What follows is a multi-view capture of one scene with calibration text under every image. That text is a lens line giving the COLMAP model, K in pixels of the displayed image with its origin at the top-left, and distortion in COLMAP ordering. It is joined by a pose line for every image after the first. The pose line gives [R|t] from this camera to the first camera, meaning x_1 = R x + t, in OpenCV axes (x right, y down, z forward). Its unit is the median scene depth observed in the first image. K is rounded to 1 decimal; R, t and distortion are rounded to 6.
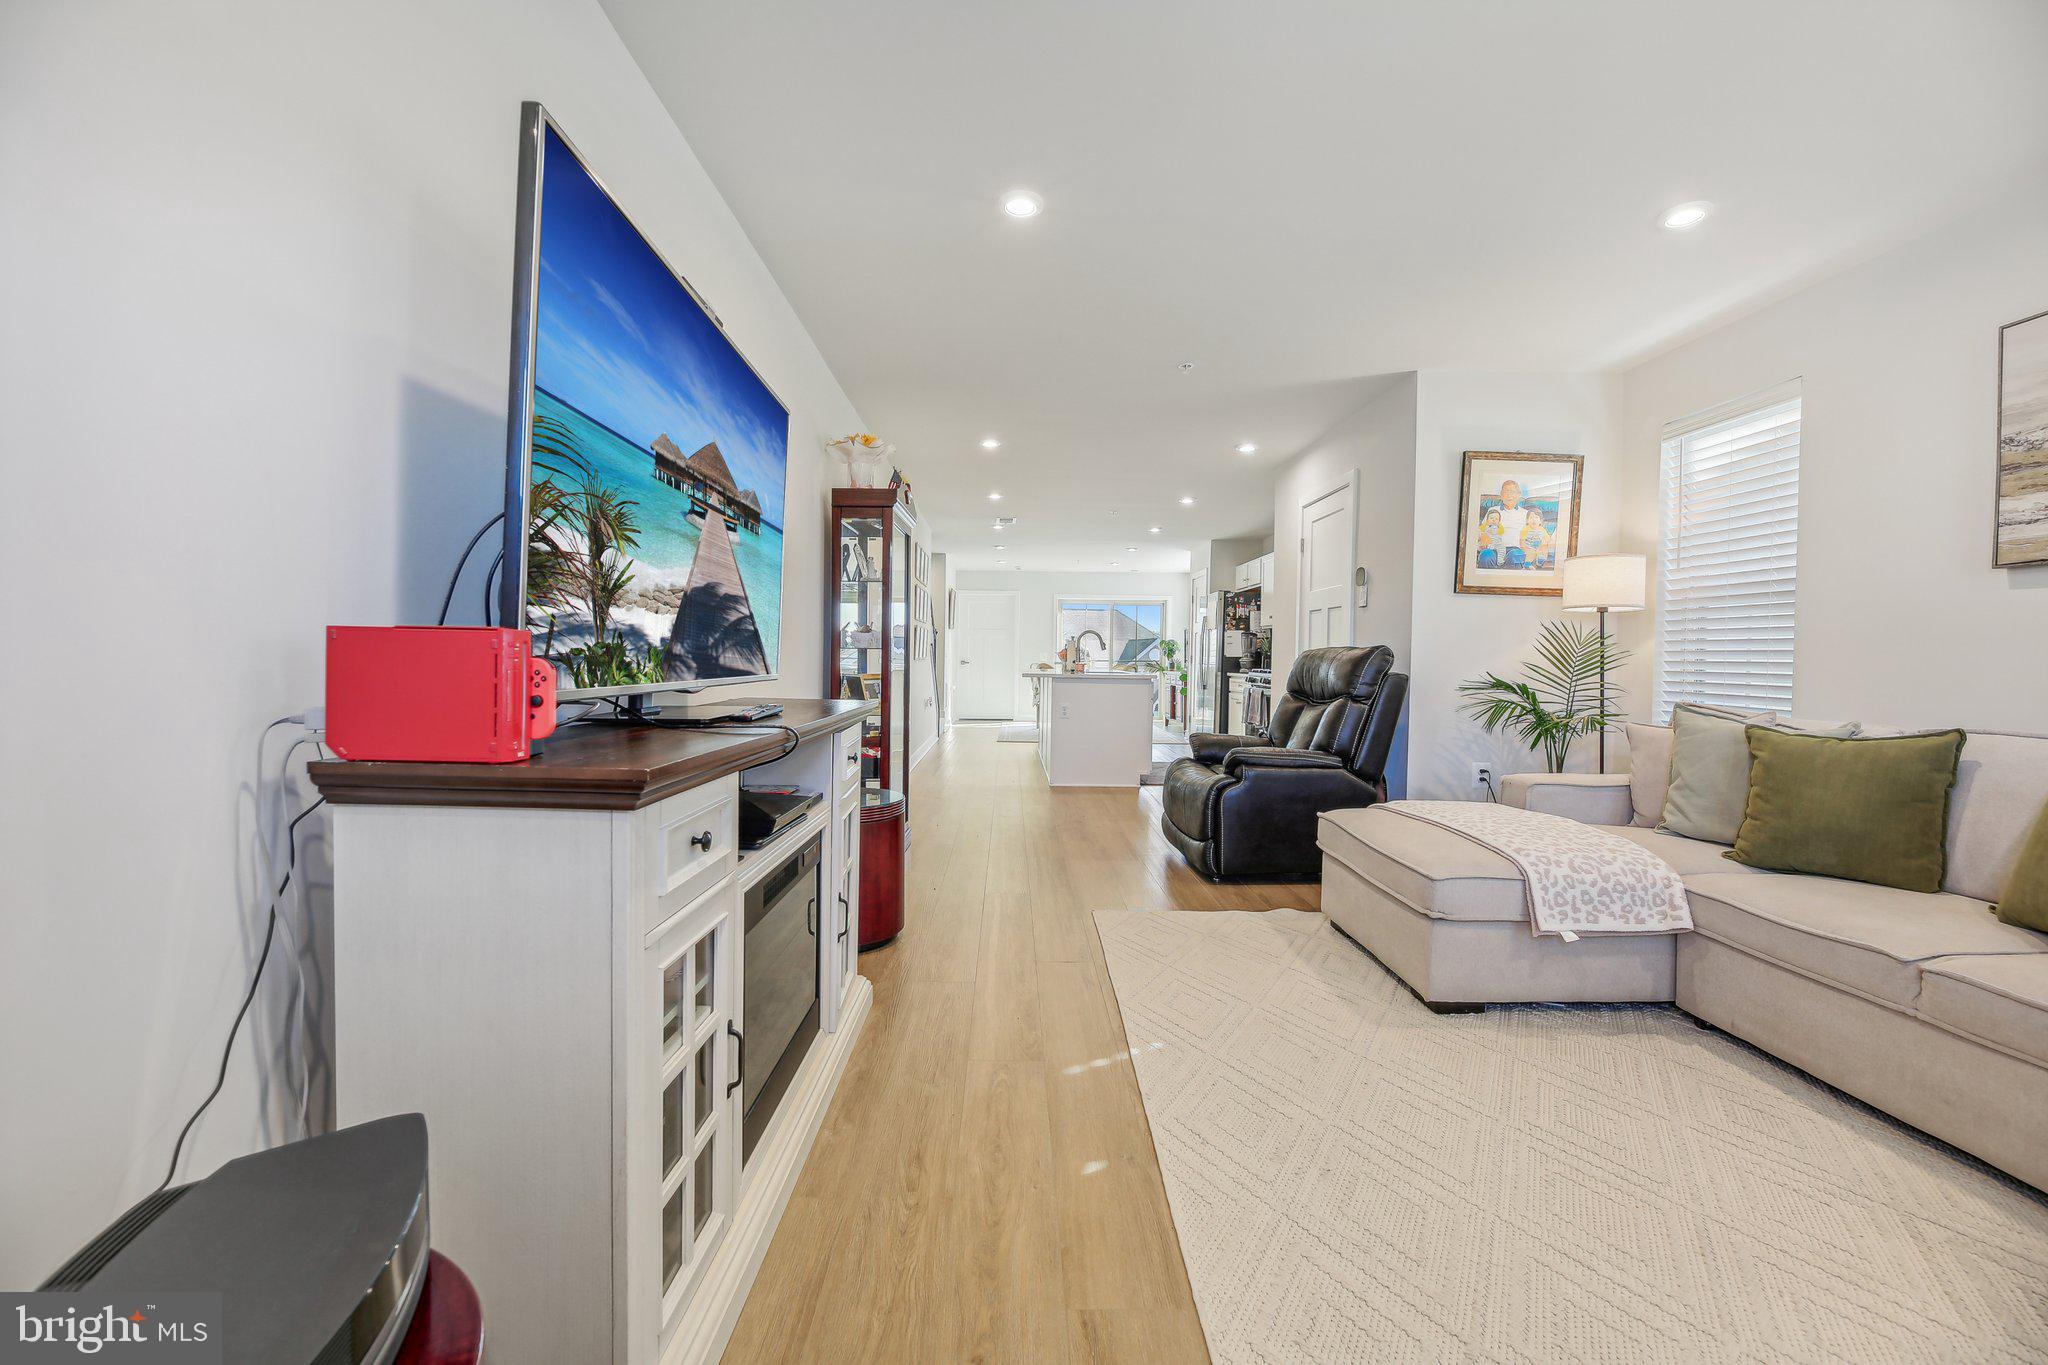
lens RADIAL K [[836.1, 0, 1018.0], [0, 836.1, 679.2], [0, 0, 1]] dist [0.001336, -0.004174]
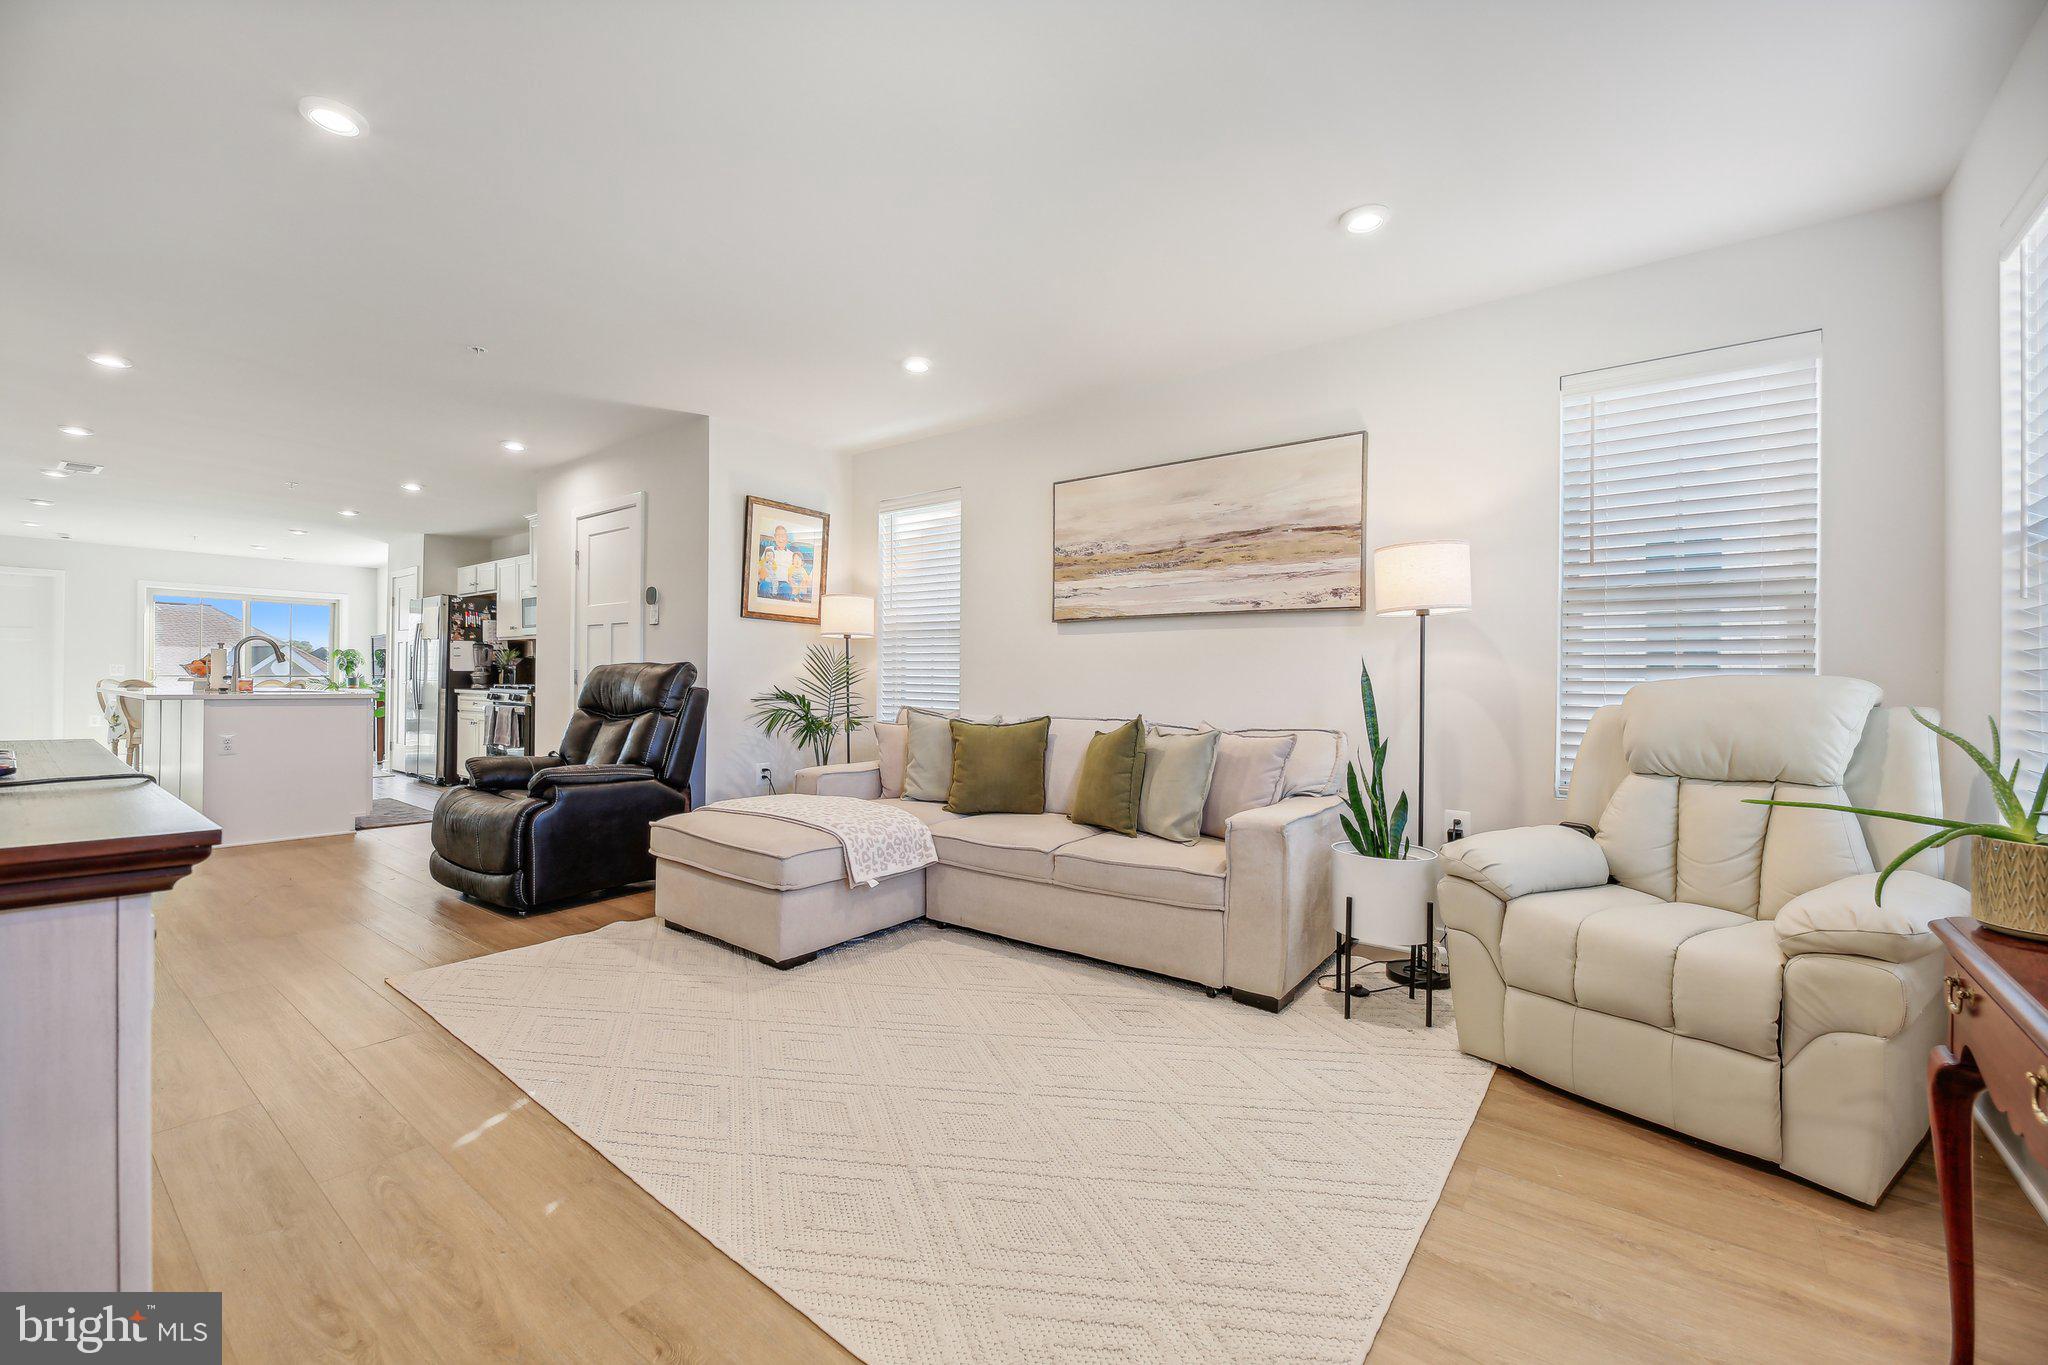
lens RADIAL K [[831.2, 0, 1024.0], [0, 831.2, 682.5], [0, 0, 1]] dist [0.002700, -0.003619]
pose [[0.619092, -0.008374, 0.785273, -0.145458], [0.017946, 0.999833, -0.003486, -0.002484], [-0.785113, 0.016250, 0.619139, -0.011585]]
